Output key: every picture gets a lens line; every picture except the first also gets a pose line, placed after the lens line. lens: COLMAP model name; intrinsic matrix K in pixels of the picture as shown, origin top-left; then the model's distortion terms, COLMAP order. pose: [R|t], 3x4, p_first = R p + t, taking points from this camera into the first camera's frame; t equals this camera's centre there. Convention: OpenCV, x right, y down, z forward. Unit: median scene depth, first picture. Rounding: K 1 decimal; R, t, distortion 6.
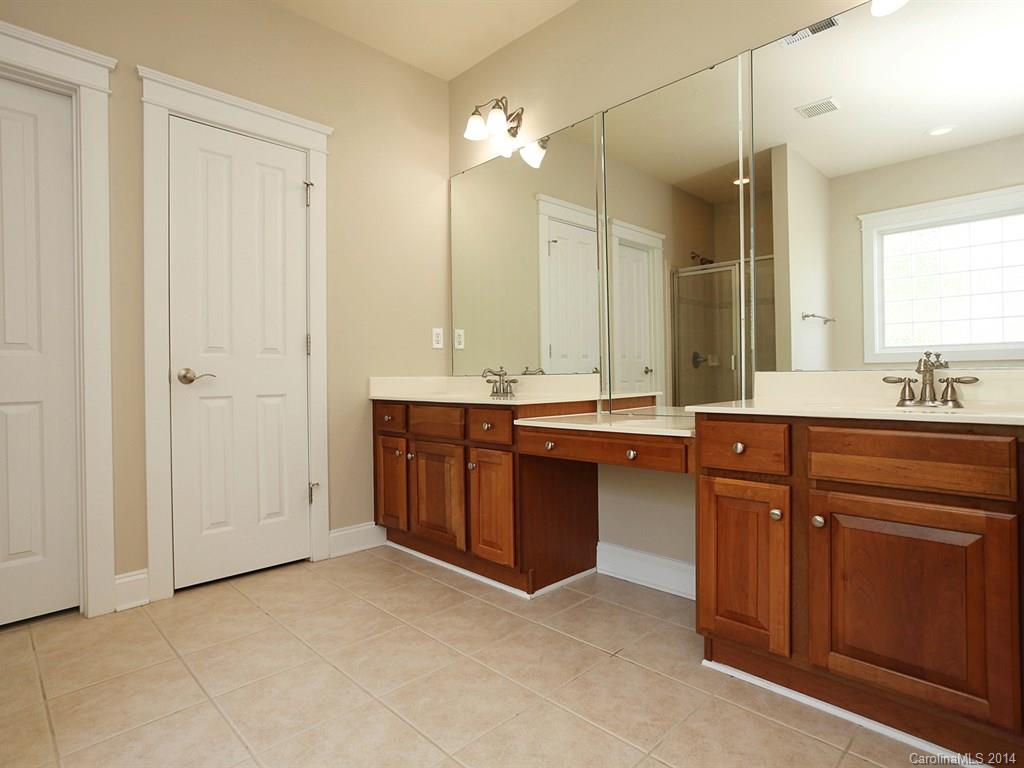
lens RADIAL K [[552.9, 0, 509.6], [0, 552.9, 385.6], [0, 0, 1]] dist [-0.047854, 0.026551]
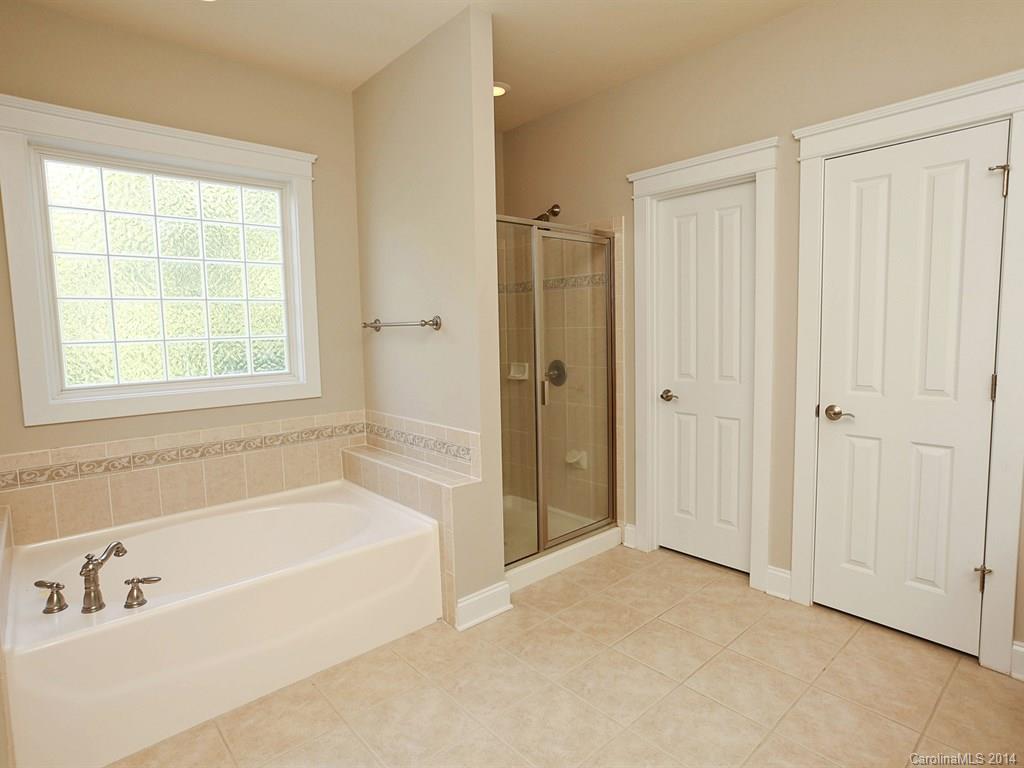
lens RADIAL K [[552.9, 0, 508.1], [0, 552.9, 378.1], [0, 0, 1]] dist [-0.047854, 0.026551]
pose [[-0.051366, 0.106912, -0.992941, 0.489239], [0.003035, 0.994265, 0.106898, -0.205786], [0.998675, 0.002478, -0.051395, 0.465228]]
